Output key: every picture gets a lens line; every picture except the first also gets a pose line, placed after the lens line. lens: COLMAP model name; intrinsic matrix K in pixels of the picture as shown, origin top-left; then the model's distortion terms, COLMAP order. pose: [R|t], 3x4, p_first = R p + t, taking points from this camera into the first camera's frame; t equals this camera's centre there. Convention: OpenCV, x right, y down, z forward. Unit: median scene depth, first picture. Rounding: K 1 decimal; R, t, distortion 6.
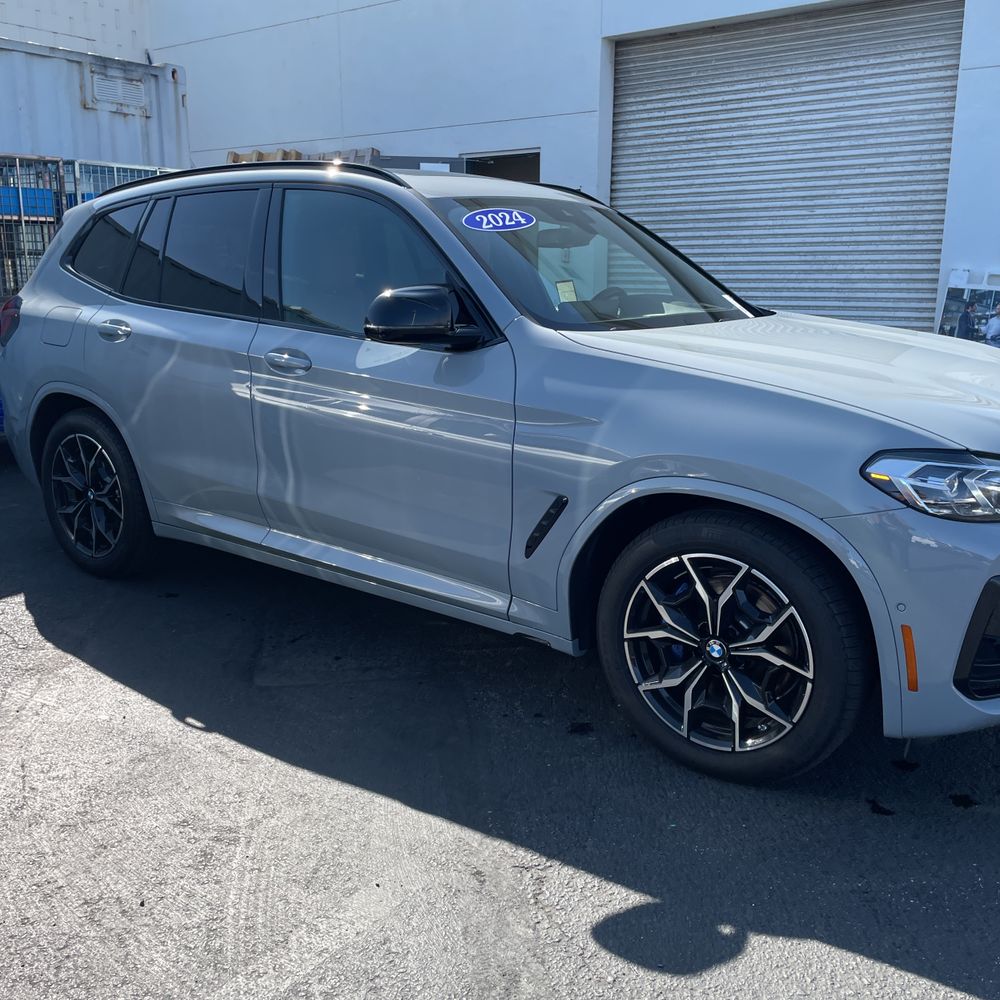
lens RADIAL K [[1023.4, 0, 524.9], [0, 1023.4, 489.9], [0, 0, 1]] dist [0.102723, -0.131399]
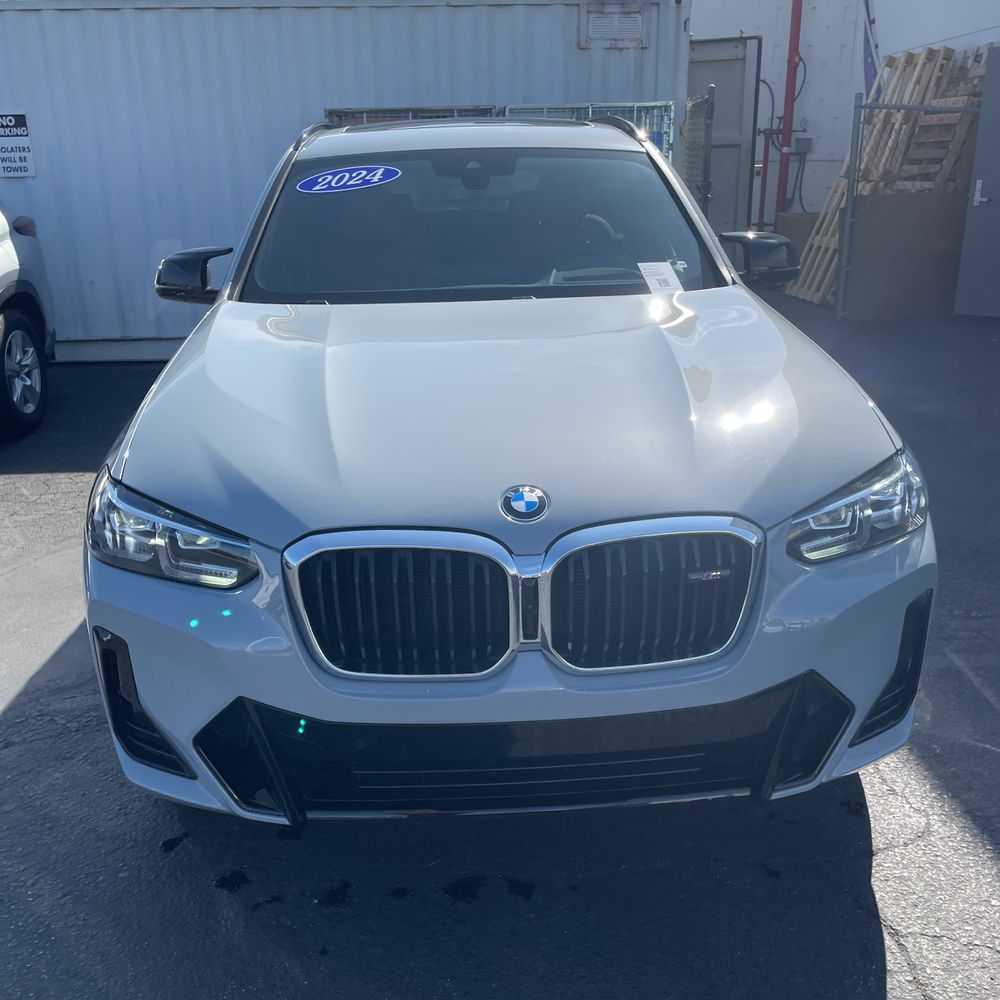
lens RADIAL K [[1020.1, 0, 495.3], [0, 1020.1, 514.5], [0, 0, 1]] dist [0.100241, -0.131756]
pose [[0.641087, 0.225949, -0.733454, 0.710146], [-0.143347, 0.974115, 0.174792, -0.116691], [0.753962, -0.006918, 0.656881, 0.373769]]
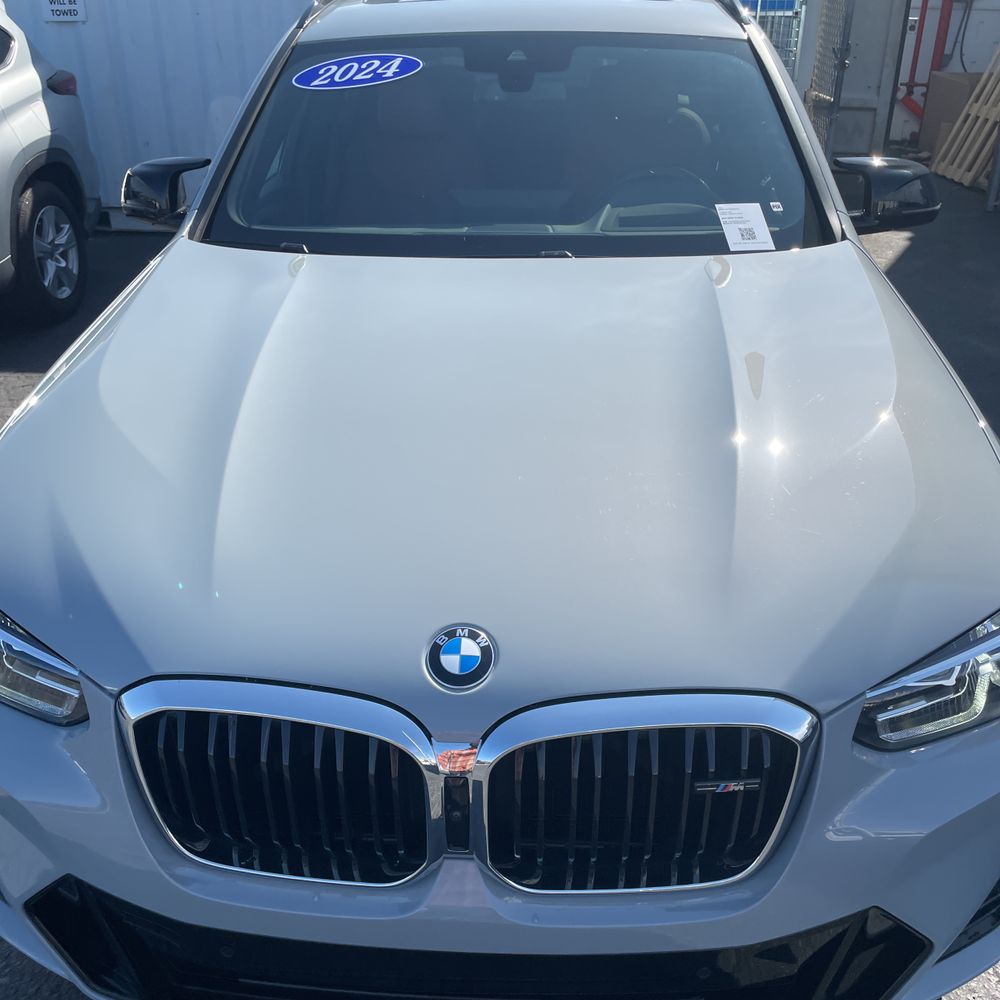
lens RADIAL K [[1020.1, 0, 495.3], [0, 1020.1, 514.5], [0, 0, 1]] dist [0.100241, -0.131756]
pose [[0.549243, 0.367592, -0.750472, 0.609412], [-0.175824, 0.928786, 0.326255, -0.185094], [0.816957, -0.047242, 0.574761, 0.510758]]
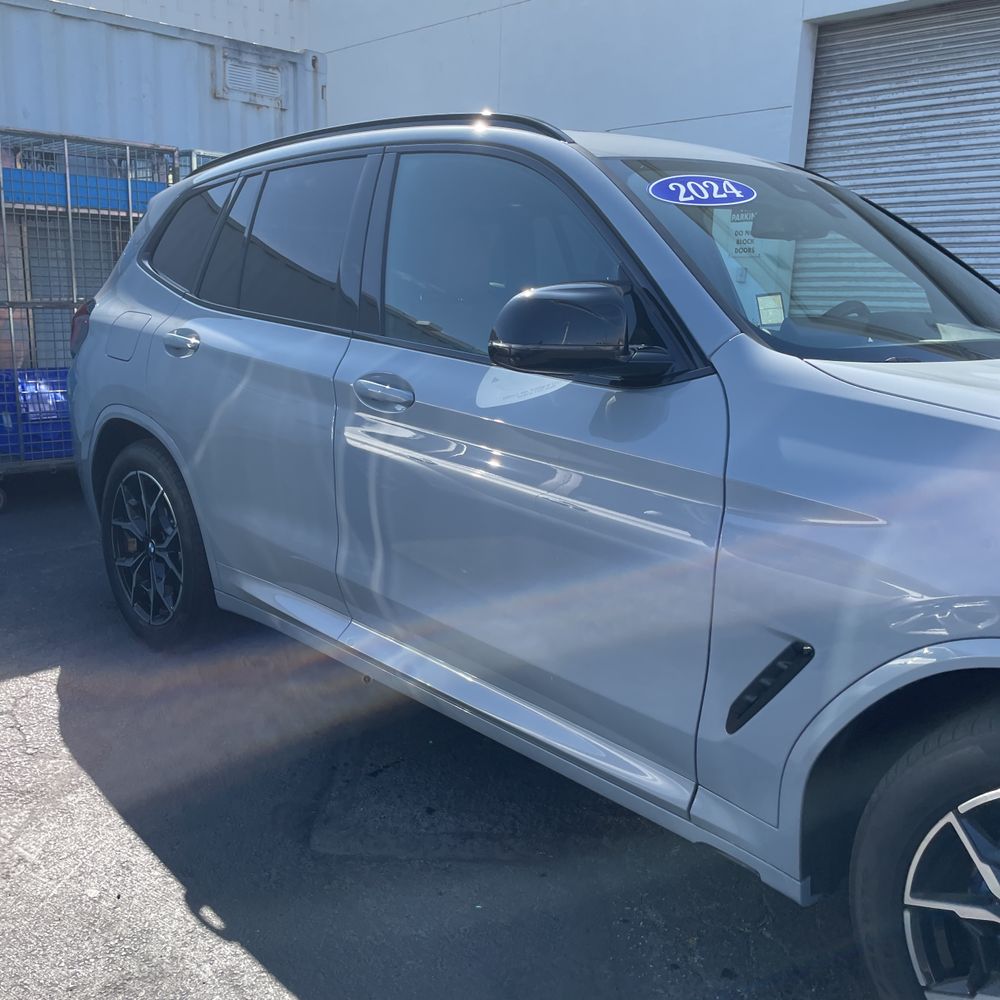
lens RADIAL K [[1020.1, 0, 495.3], [0, 1020.1, 514.5], [0, 0, 1]] dist [0.100241, -0.131756]
pose [[0.985239, 0.058633, -0.160830, -0.031182], [-0.059019, 0.998254, 0.002380, -0.039215], [0.160689, 0.007147, 0.986979, 0.266529]]
